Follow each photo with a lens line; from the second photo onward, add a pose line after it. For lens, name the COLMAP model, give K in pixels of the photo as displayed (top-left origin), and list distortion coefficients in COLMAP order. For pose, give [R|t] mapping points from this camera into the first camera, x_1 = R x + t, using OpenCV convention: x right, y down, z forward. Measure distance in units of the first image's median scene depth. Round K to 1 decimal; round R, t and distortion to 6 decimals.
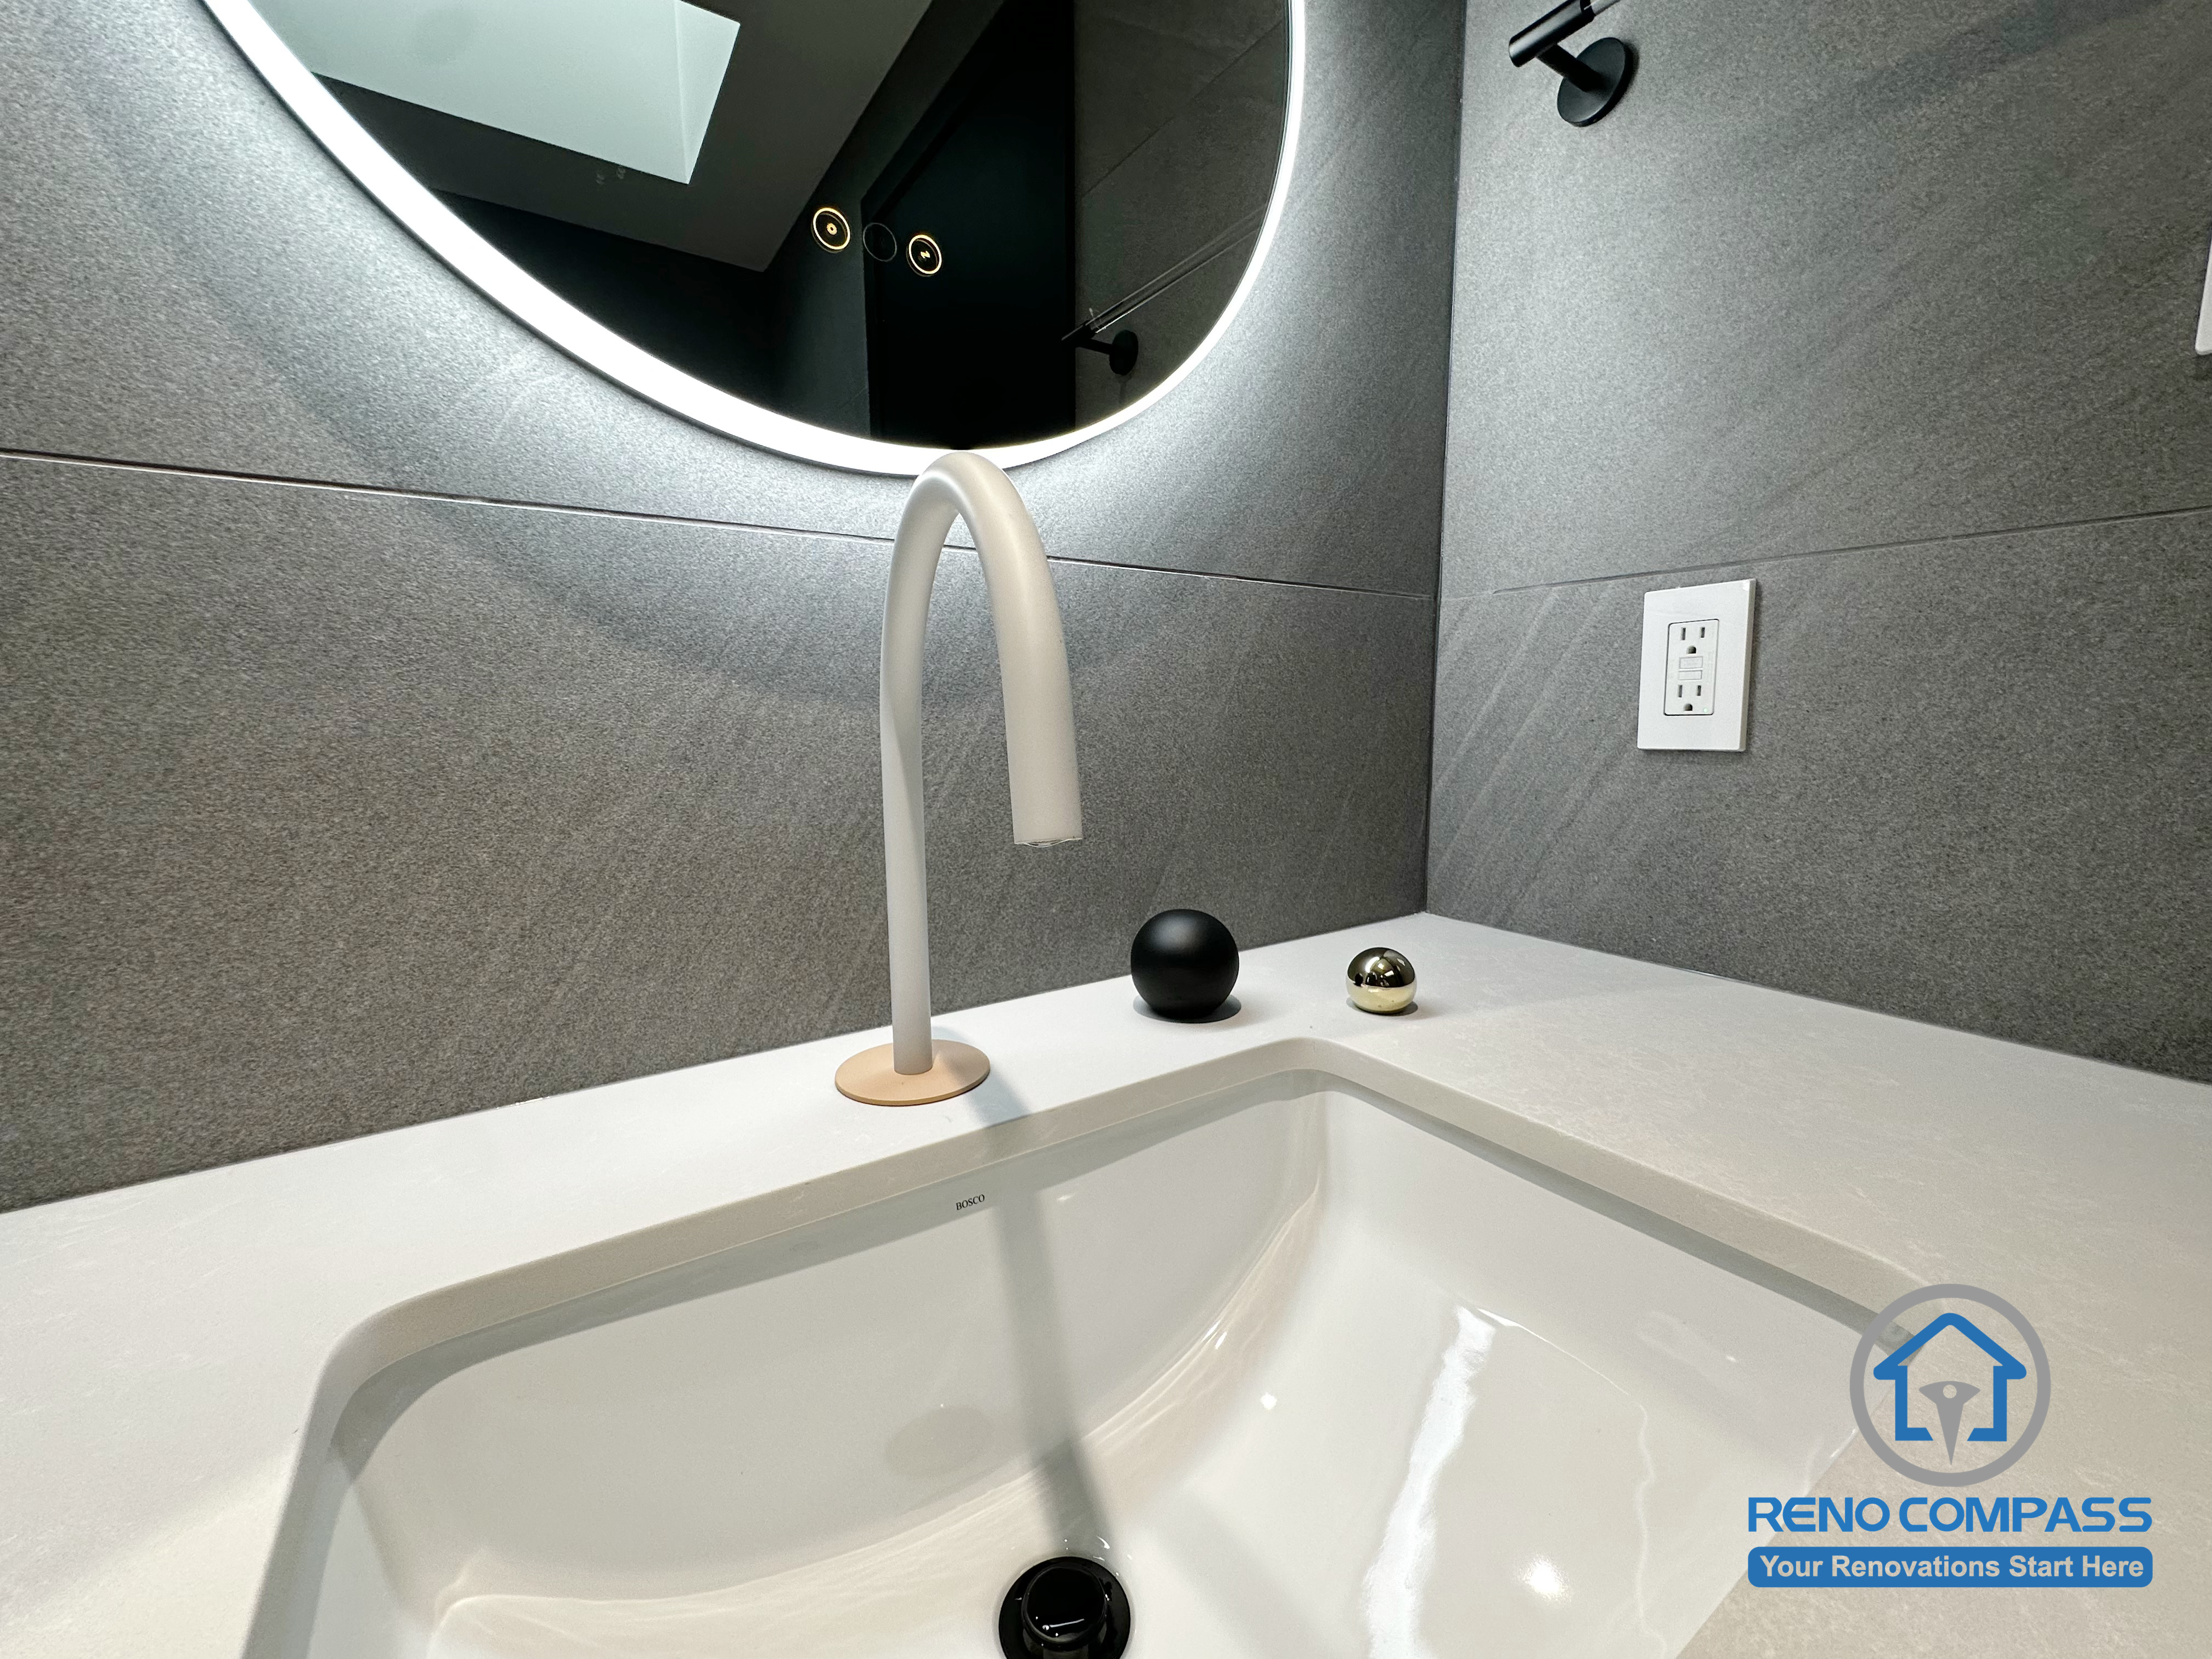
lens RADIAL K [[883.2, 0, 1104.2], [0, 883.2, 830.3], [0, 0, 1]] dist [-0.005762, 0.001200]
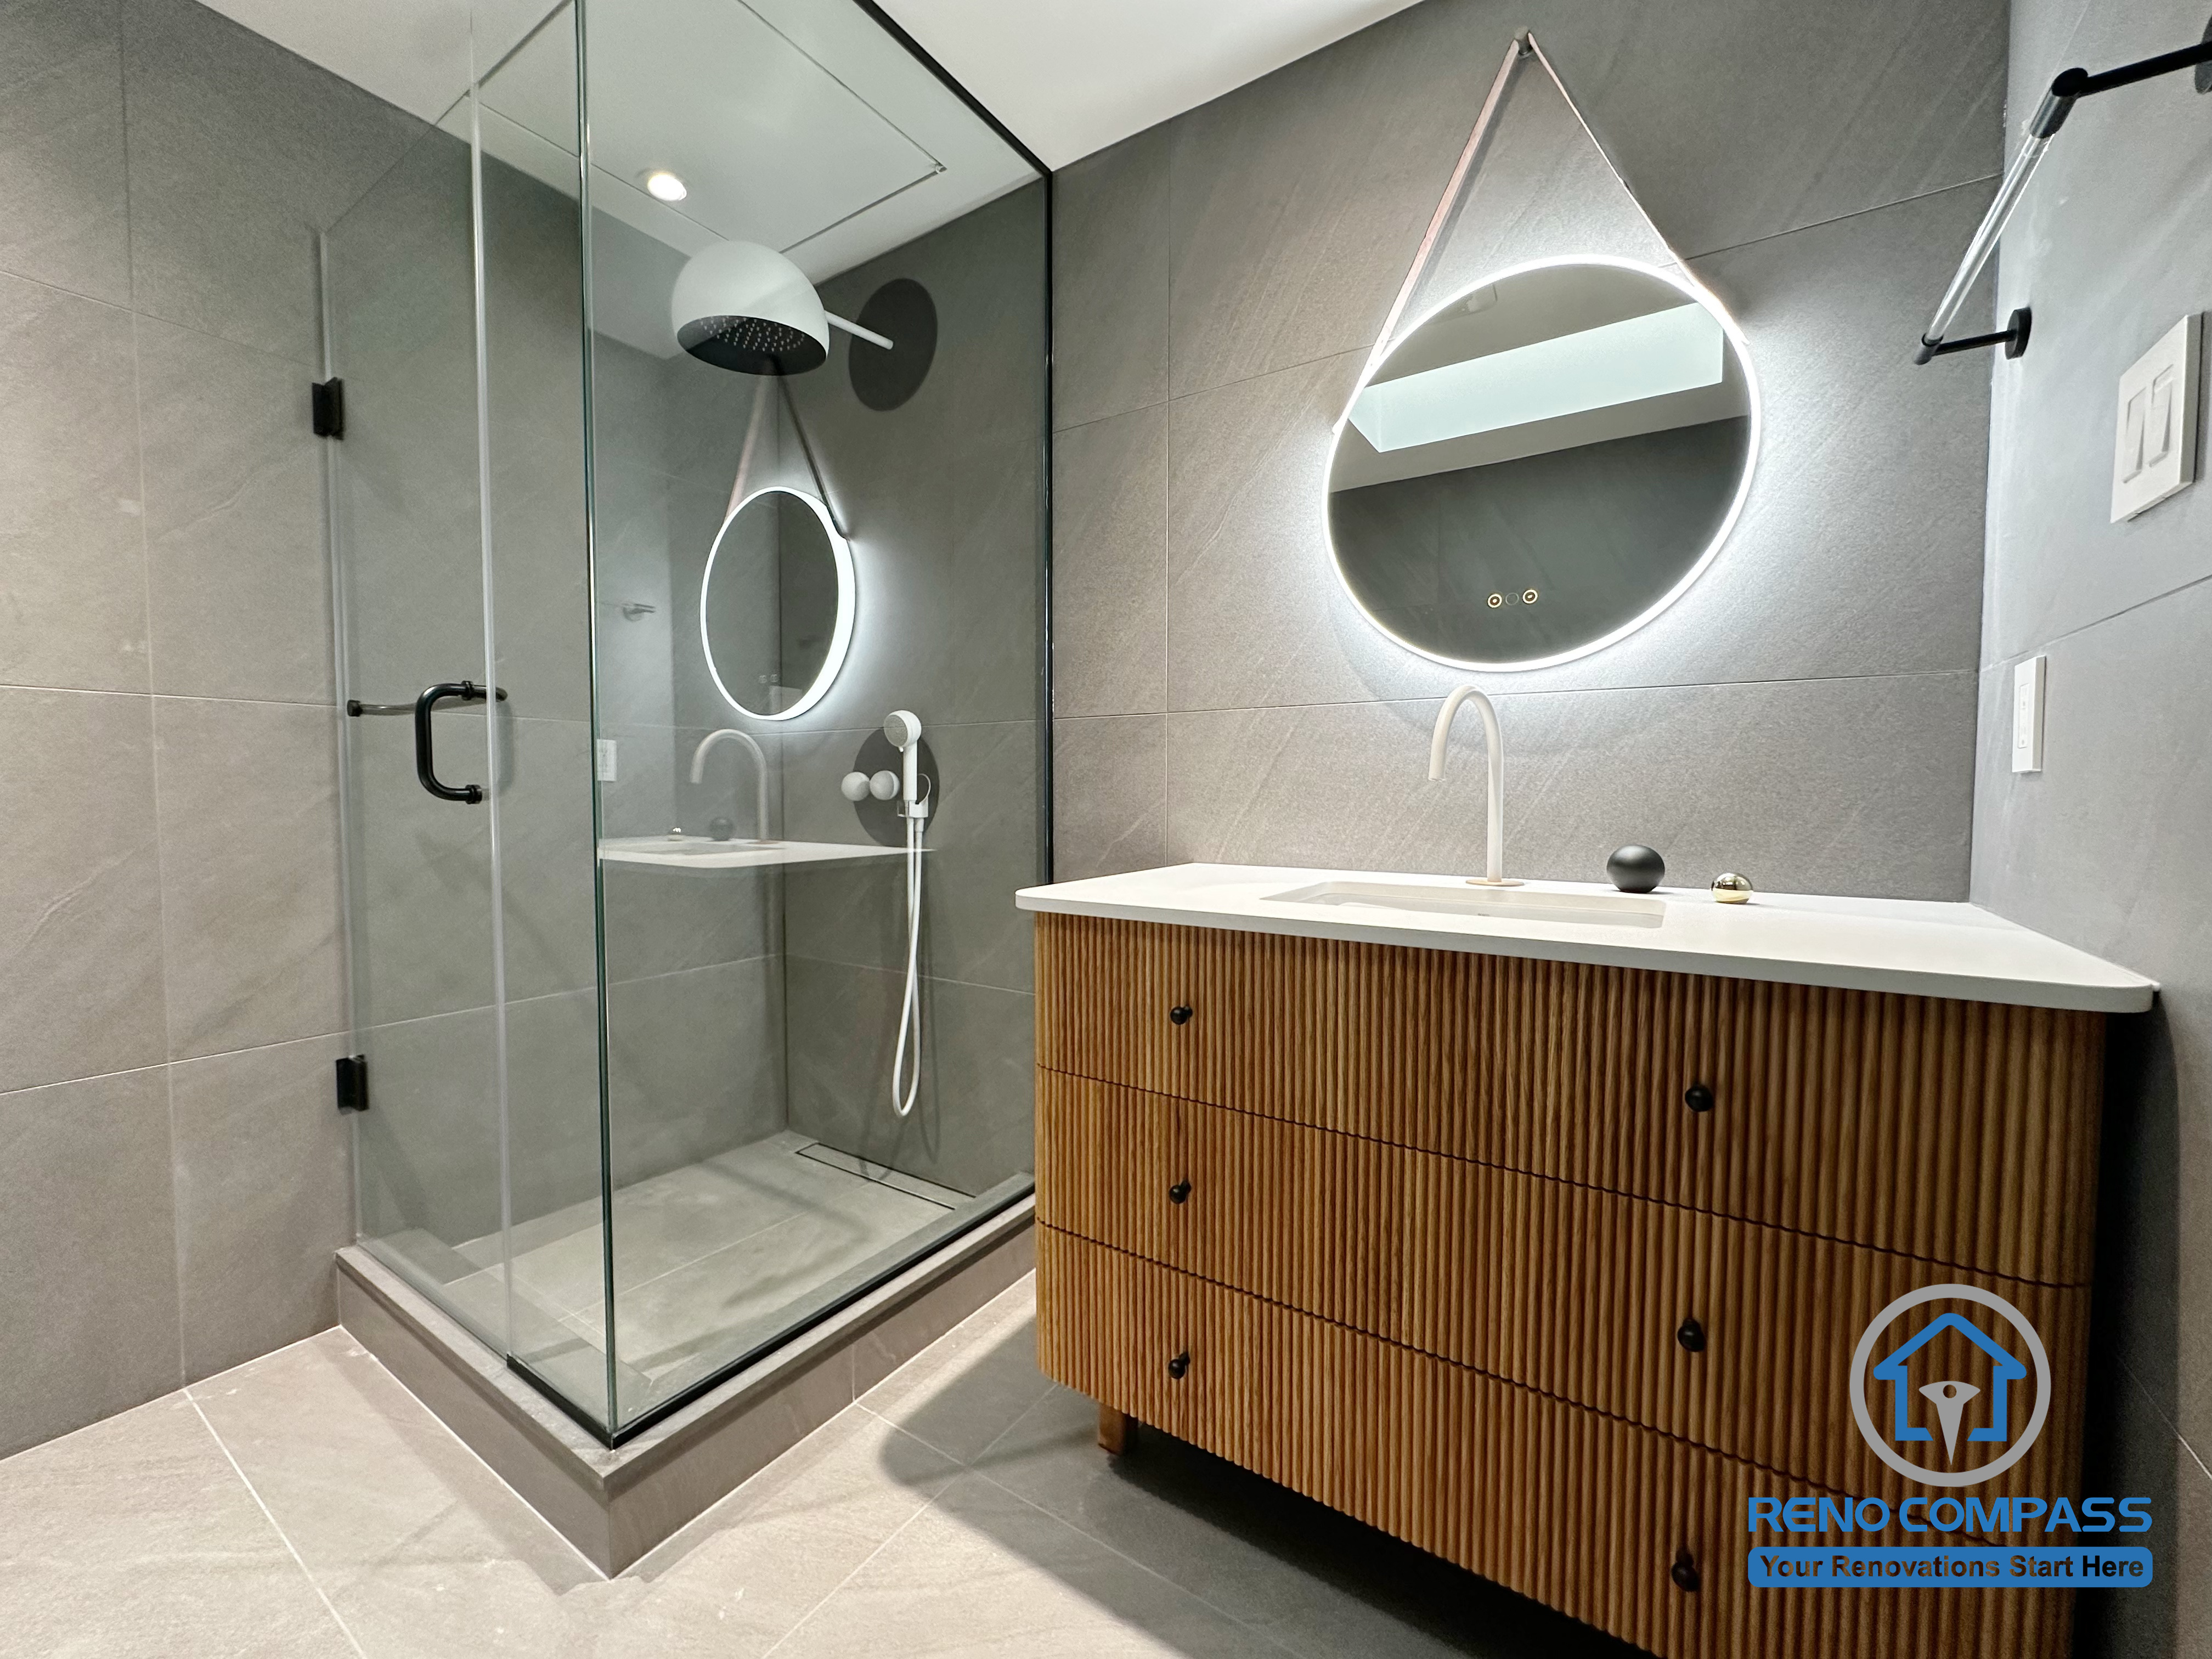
lens RADIAL K [[883.2, 0, 1106.7], [0, 883.2, 829.0], [0, 0, 1]] dist [-0.005762, 0.001200]
pose [[0.387650, 0.048544, -0.920527, 1.577362], [-0.130151, 0.991491, -0.002523, 0.226974], [0.912572, 0.120785, 0.390670, -1.042248]]
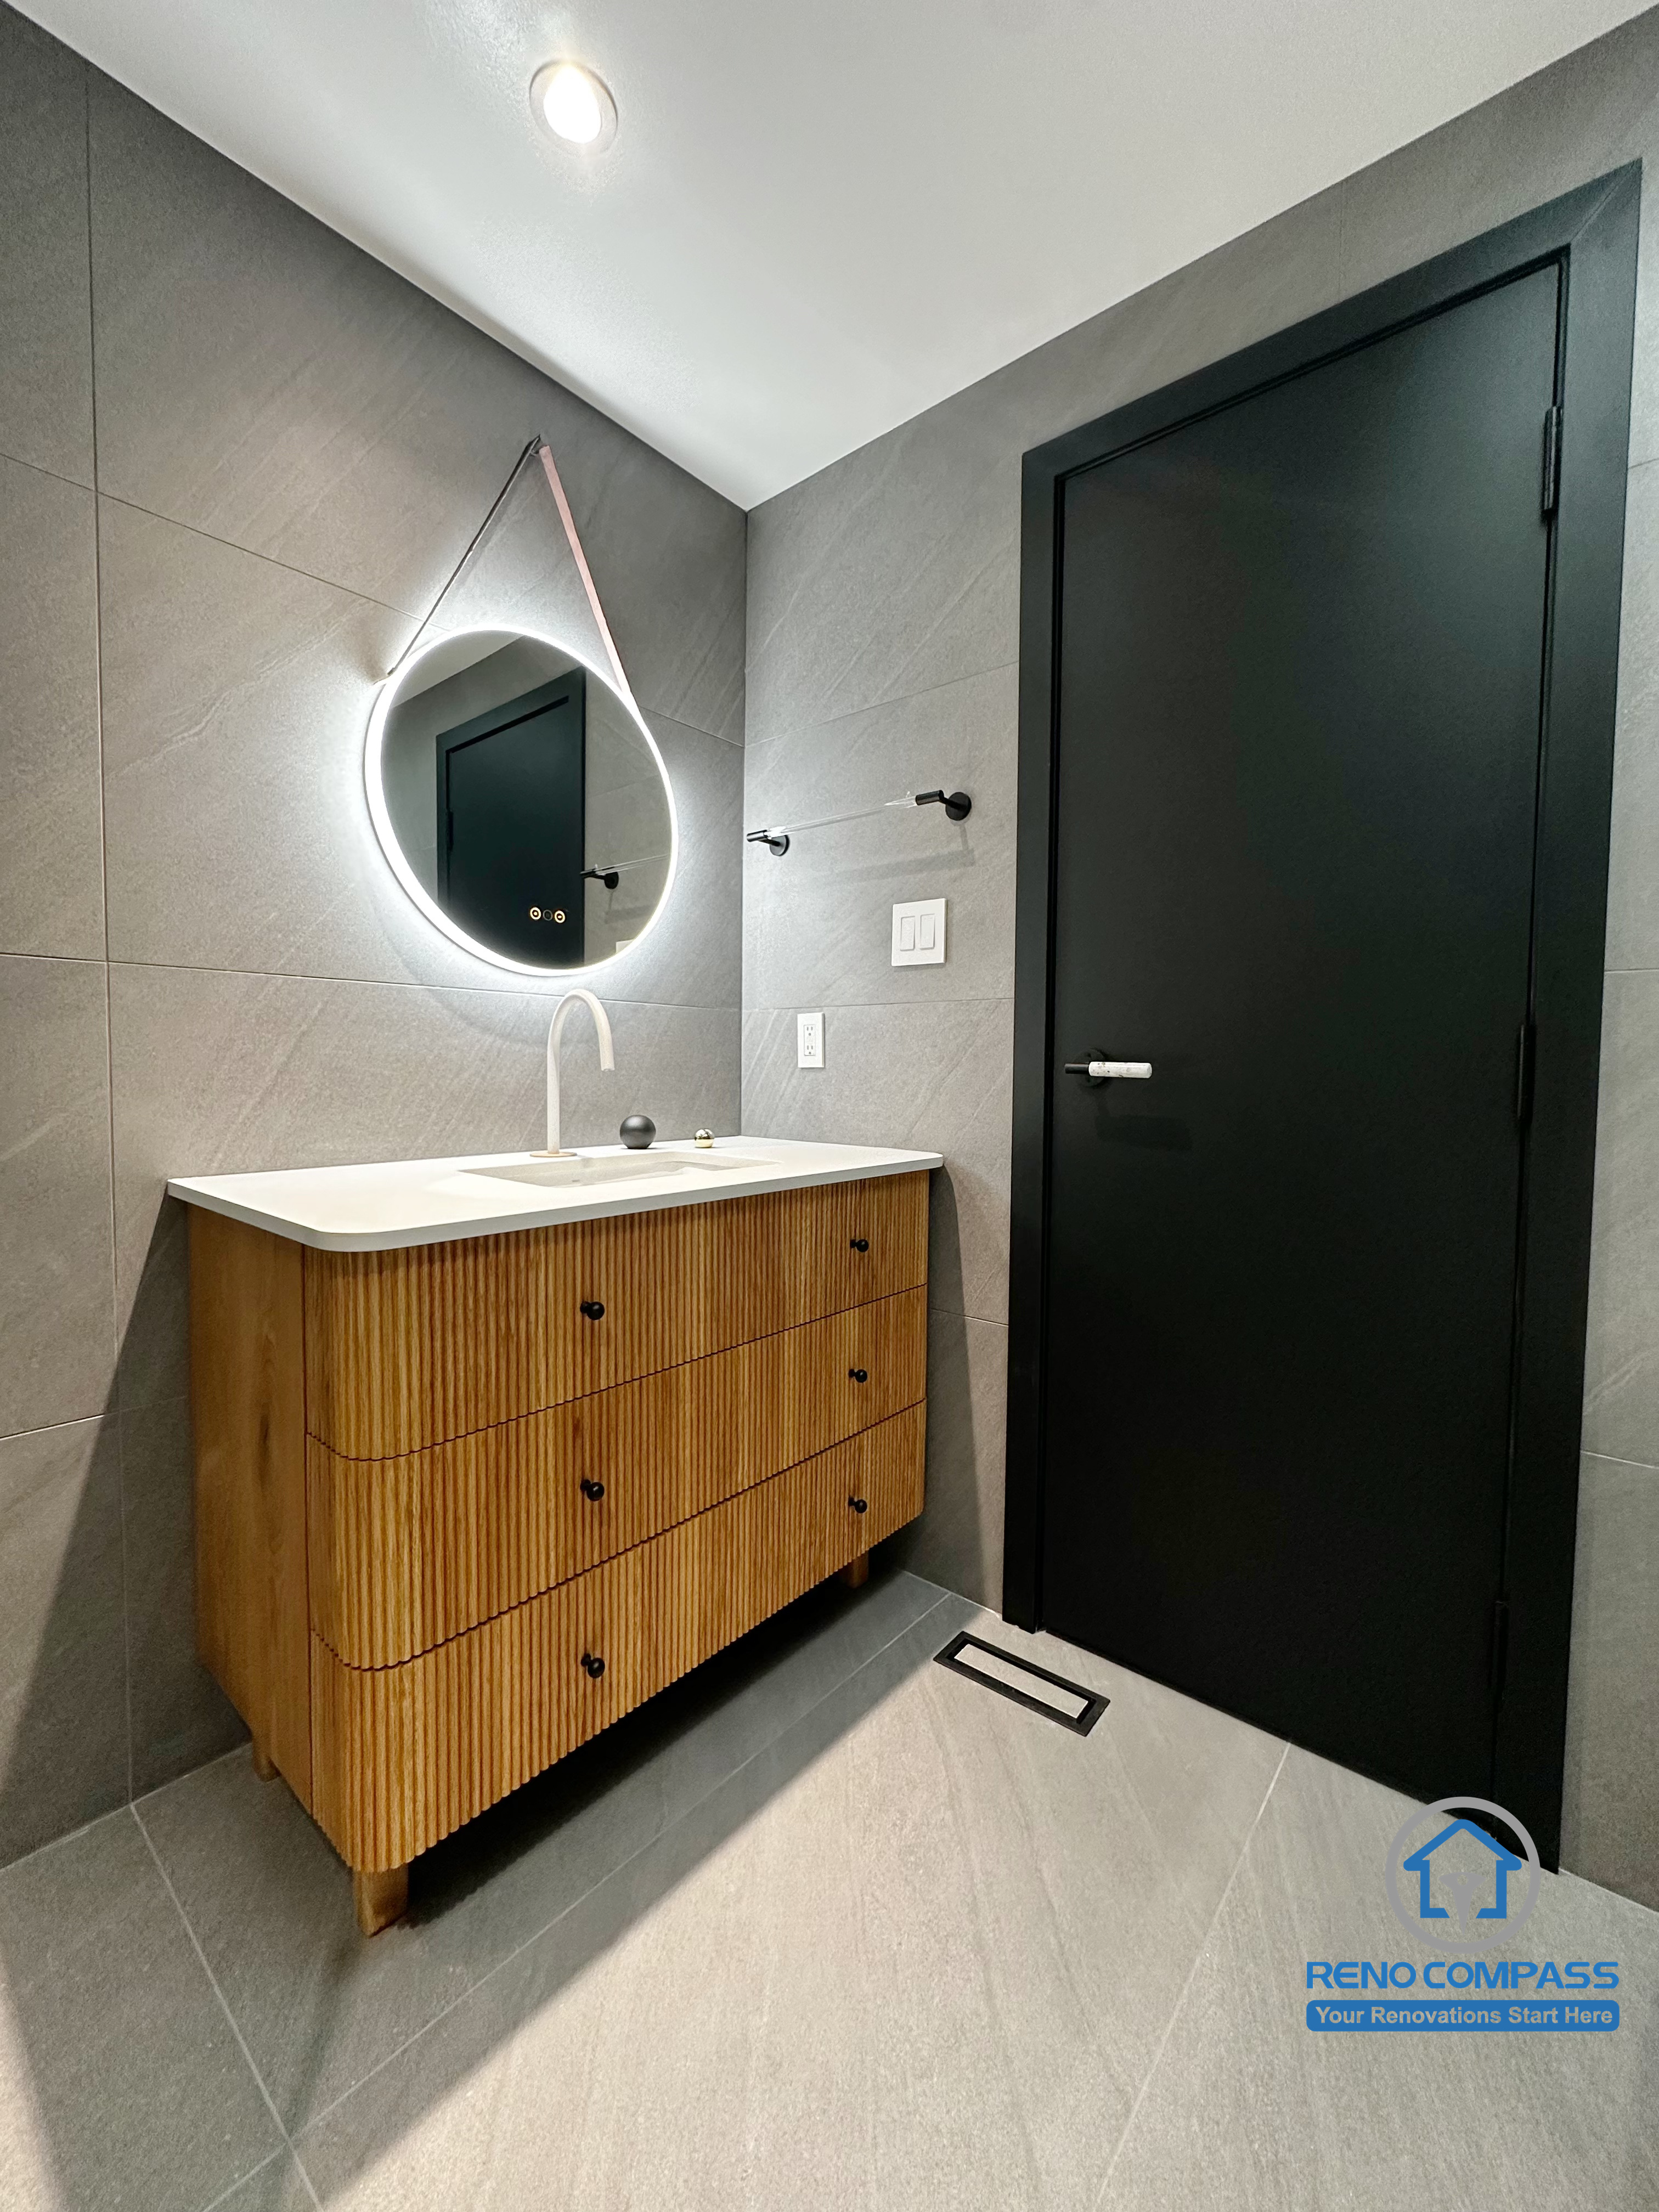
lens RADIAL K [[883.2, 0, 826.0], [0, 883.2, 1105.3], [0, 0, 1]] dist [-0.005762, 0.001200]
pose [[0.961228, 0.004022, 0.275726, -0.123090], [0.021697, 0.995690, -0.090166, 0.342844], [-0.274901, 0.092652, 0.956998, -2.074687]]
